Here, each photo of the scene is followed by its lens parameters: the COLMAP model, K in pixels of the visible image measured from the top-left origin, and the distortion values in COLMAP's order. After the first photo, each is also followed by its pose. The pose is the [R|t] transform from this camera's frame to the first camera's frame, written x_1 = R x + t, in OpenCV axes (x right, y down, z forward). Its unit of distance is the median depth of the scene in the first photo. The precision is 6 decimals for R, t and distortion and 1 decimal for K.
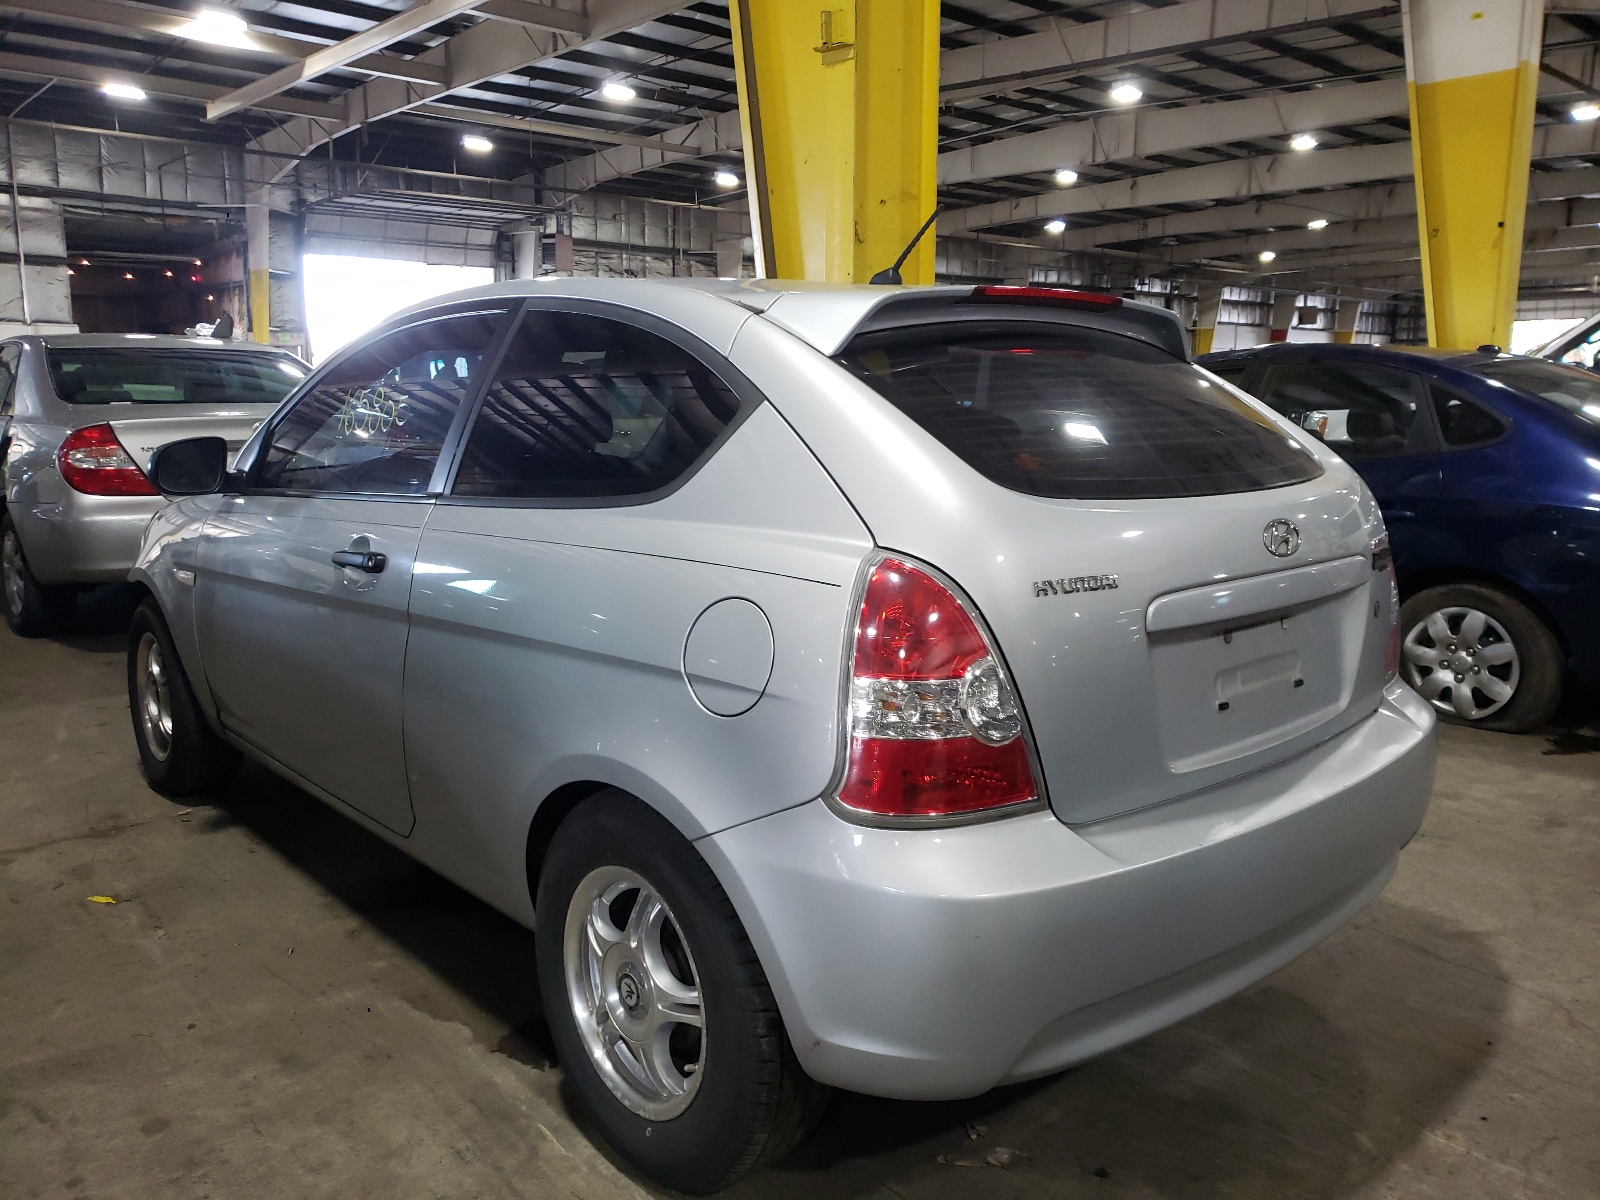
lens RADIAL K [[1242.4, 0, 804.5], [0, 1242.4, 580.1], [0, 0, 1]] dist [0.010386, 0.004694]
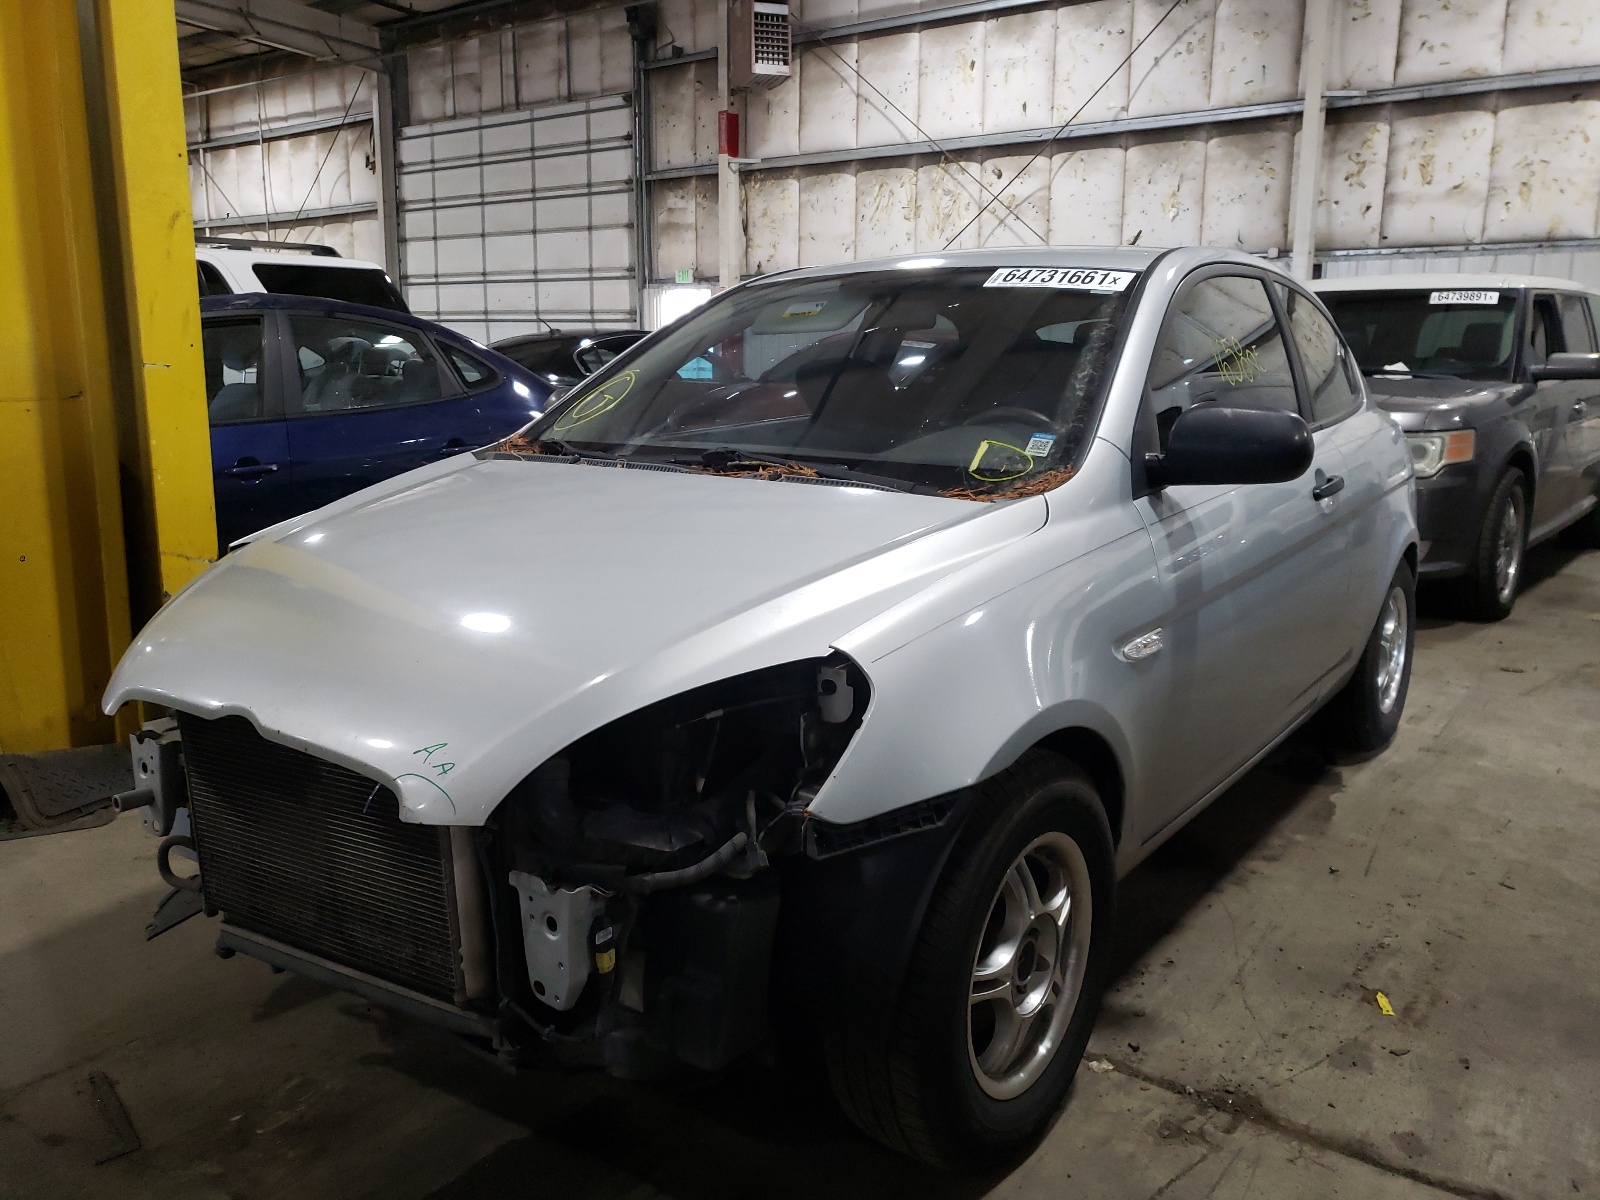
lens RADIAL K [[1224.3, 0, 800.0], [0, 1224.3, 600.0], [0, 0, 1]] dist [0.003647, -0.005924]
pose [[-0.186425, -0.193759, 0.963174, -1.265901], [0.152298, 0.962810, 0.223163, -0.223941], [-0.970593, 0.188293, -0.149983, 1.524279]]
